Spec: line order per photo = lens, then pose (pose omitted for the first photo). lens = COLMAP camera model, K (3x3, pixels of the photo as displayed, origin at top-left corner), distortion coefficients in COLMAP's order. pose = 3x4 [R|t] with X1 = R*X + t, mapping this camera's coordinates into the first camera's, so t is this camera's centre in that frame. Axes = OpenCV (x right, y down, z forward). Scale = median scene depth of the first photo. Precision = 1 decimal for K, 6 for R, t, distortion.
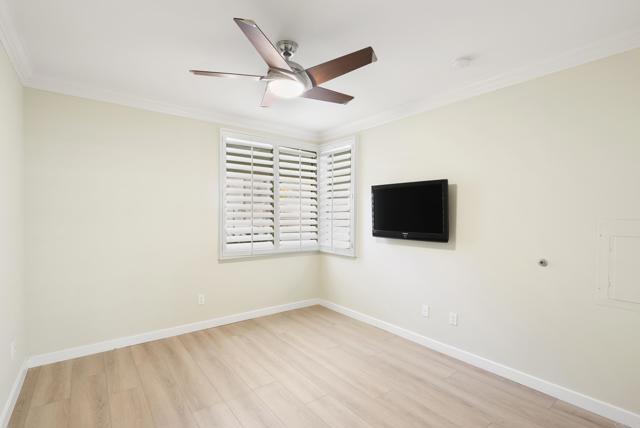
lens RADIAL K [[289.7, 0, 319.1], [0, 289.7, 215.7], [0, 0, 1]] dist [-0.008839, 0.003977]
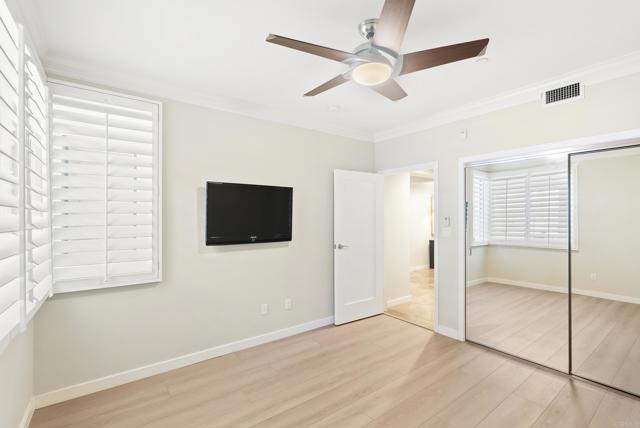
lens RADIAL K [[289.7, 0, 319.3], [0, 289.7, 213.7], [0, 0, 1]] dist [-0.008839, 0.003977]
pose [[0.026349, 0.004735, 0.999642, -0.652903], [0.001283, 0.999988, -0.004771, -0.011957], [-0.999652, 0.001408, 0.026343, 0.746173]]
